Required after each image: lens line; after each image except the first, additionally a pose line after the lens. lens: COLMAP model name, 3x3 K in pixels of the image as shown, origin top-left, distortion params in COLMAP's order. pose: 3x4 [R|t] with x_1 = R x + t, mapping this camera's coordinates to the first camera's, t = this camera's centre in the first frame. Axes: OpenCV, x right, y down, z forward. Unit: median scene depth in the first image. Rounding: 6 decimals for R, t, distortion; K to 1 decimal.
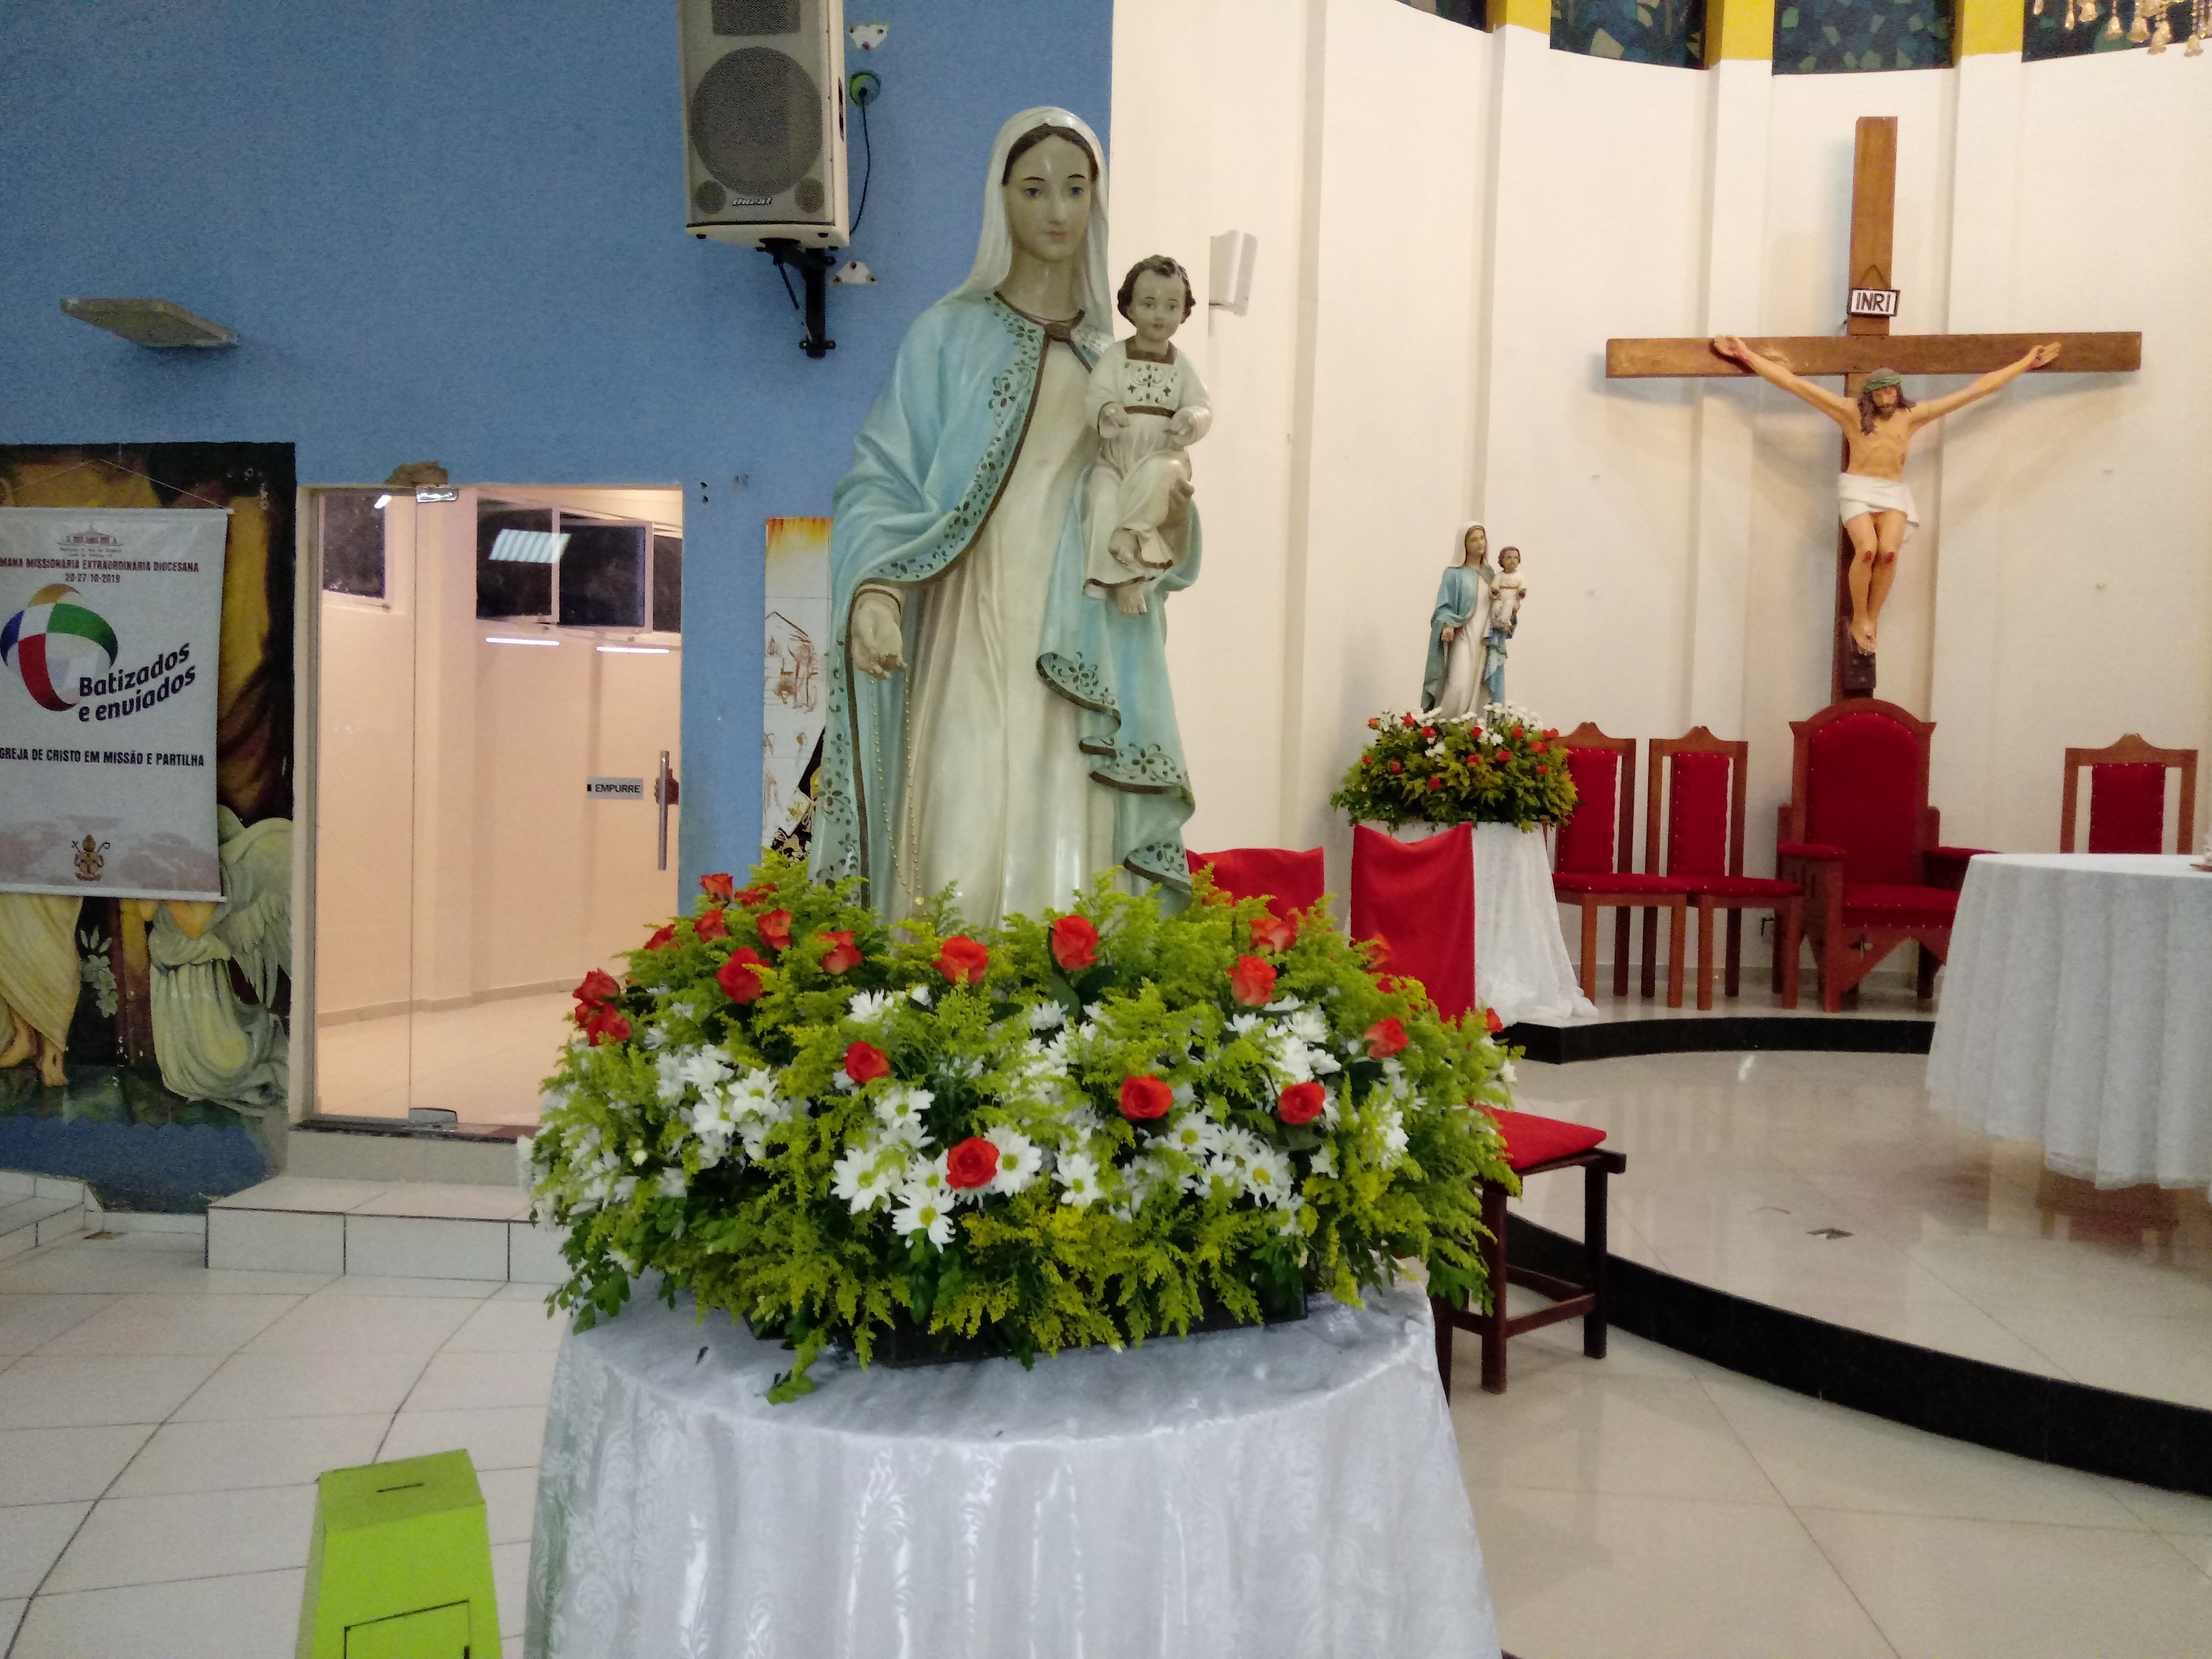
lens RADIAL K [[1650.3, 0, 1106.7], [0, 1650.3, 829.8], [0, 0, 1]] dist [0.008491, -0.007329]
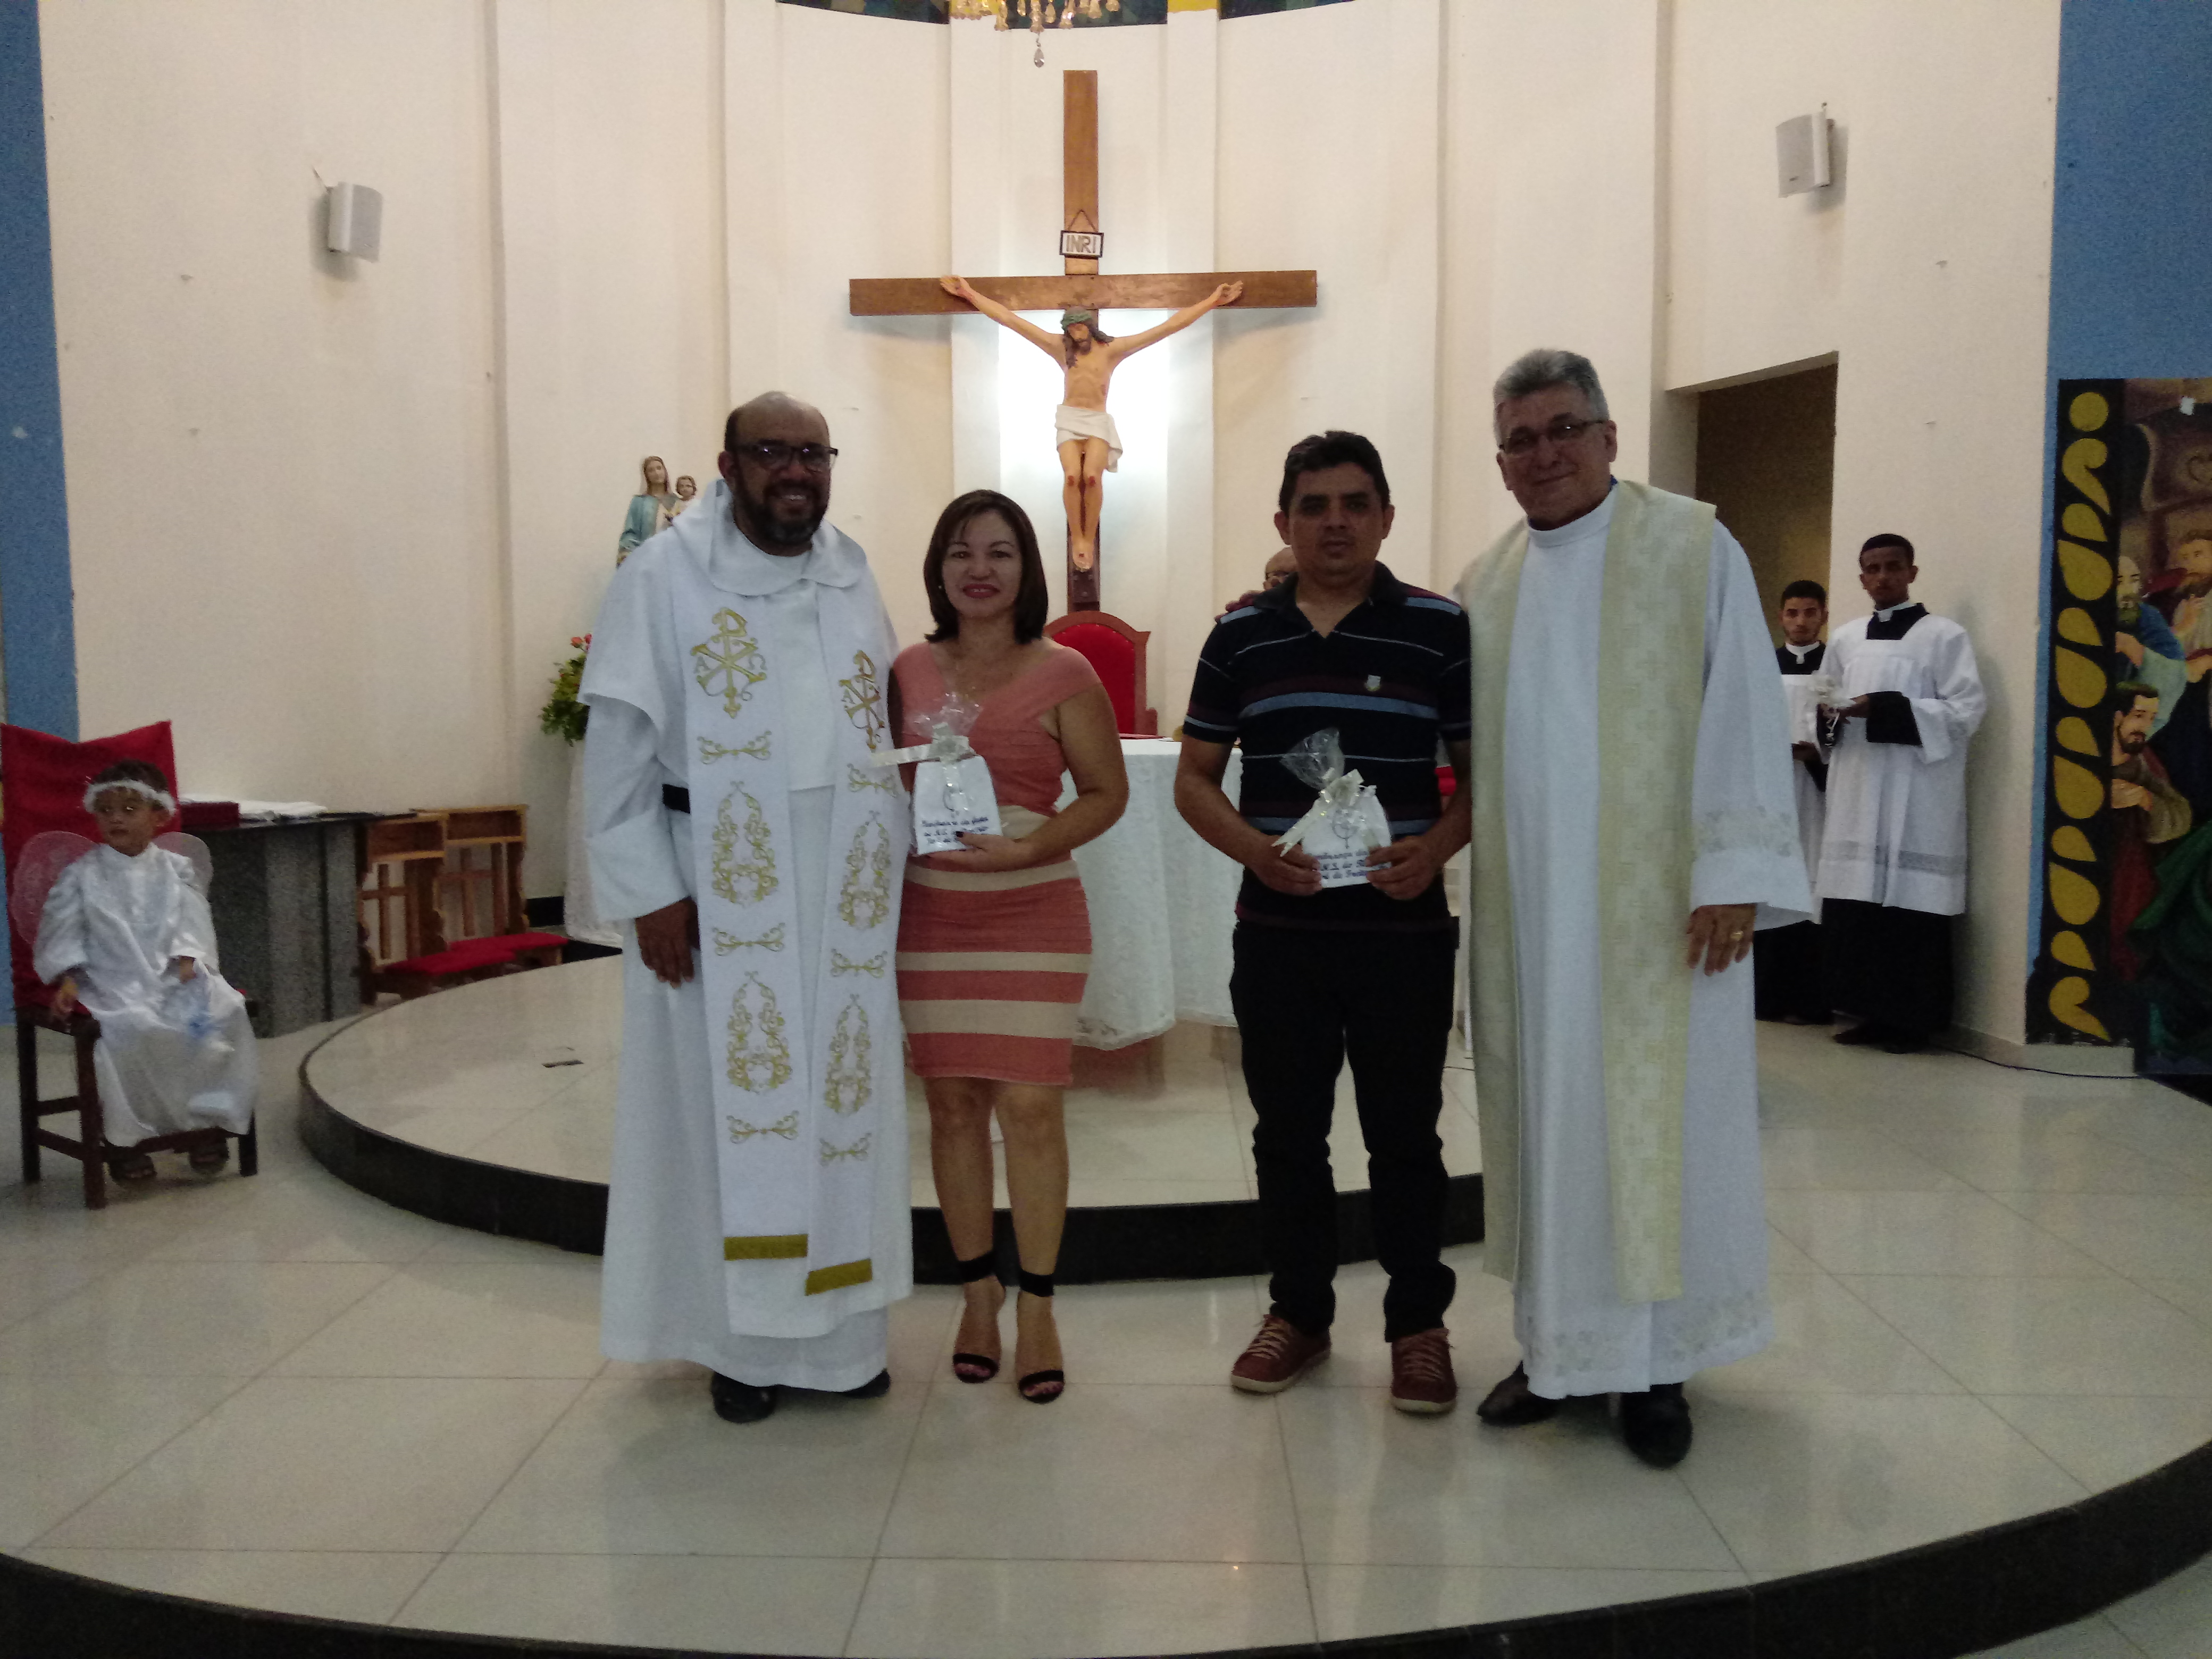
lens RADIAL K [[1644.1, 0, 1110.4], [0, 1644.1, 834.4], [0, 0, 1]] dist [0.006407, -0.003350]
pose [[0.996265, -0.034077, 0.079338, 0.531397], [0.030695, 0.998583, 0.043461, 0.030710], [-0.080706, -0.040863, 0.995900, -0.132579]]
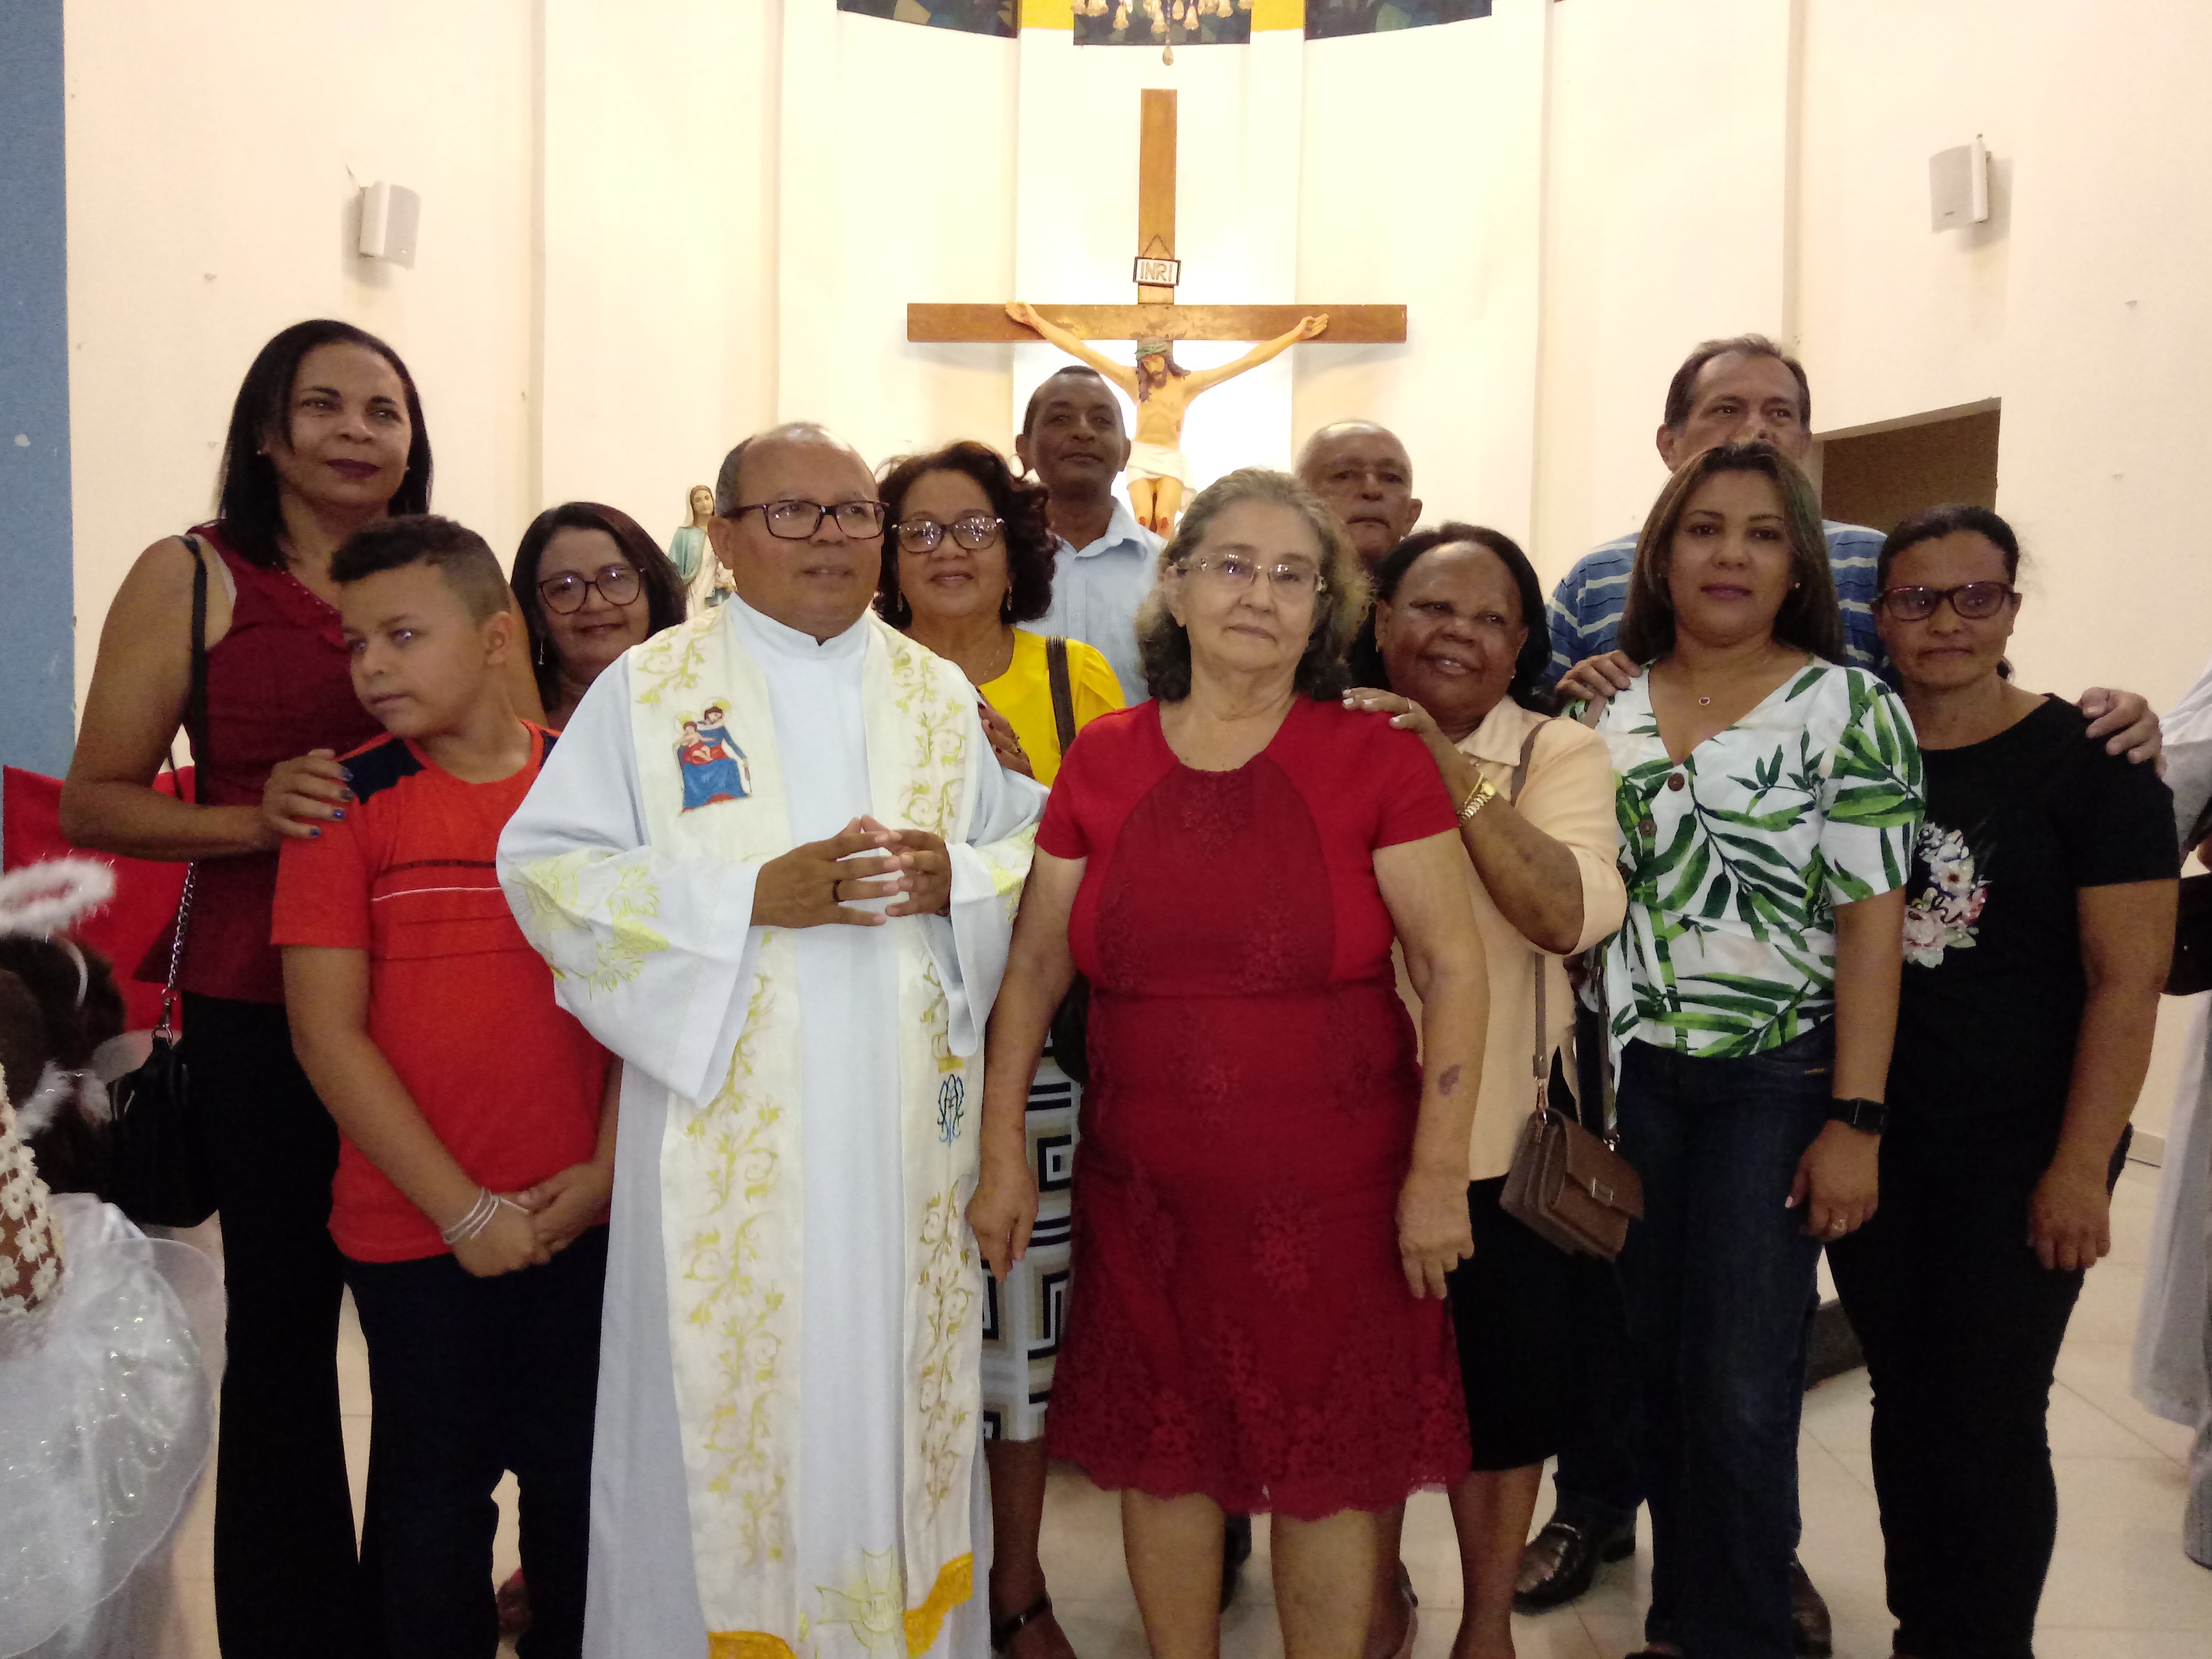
lens RADIAL K [[1674.7, 0, 1106.5], [0, 1674.7, 835.9], [0, 0, 1]] dist [0.006574, -0.007244]
pose [[0.995834, -0.012687, 0.090302, 0.464350], [0.011648, 0.999860, 0.012028, 0.022303], [-0.090442, -0.010926, 0.995842, -0.042436]]
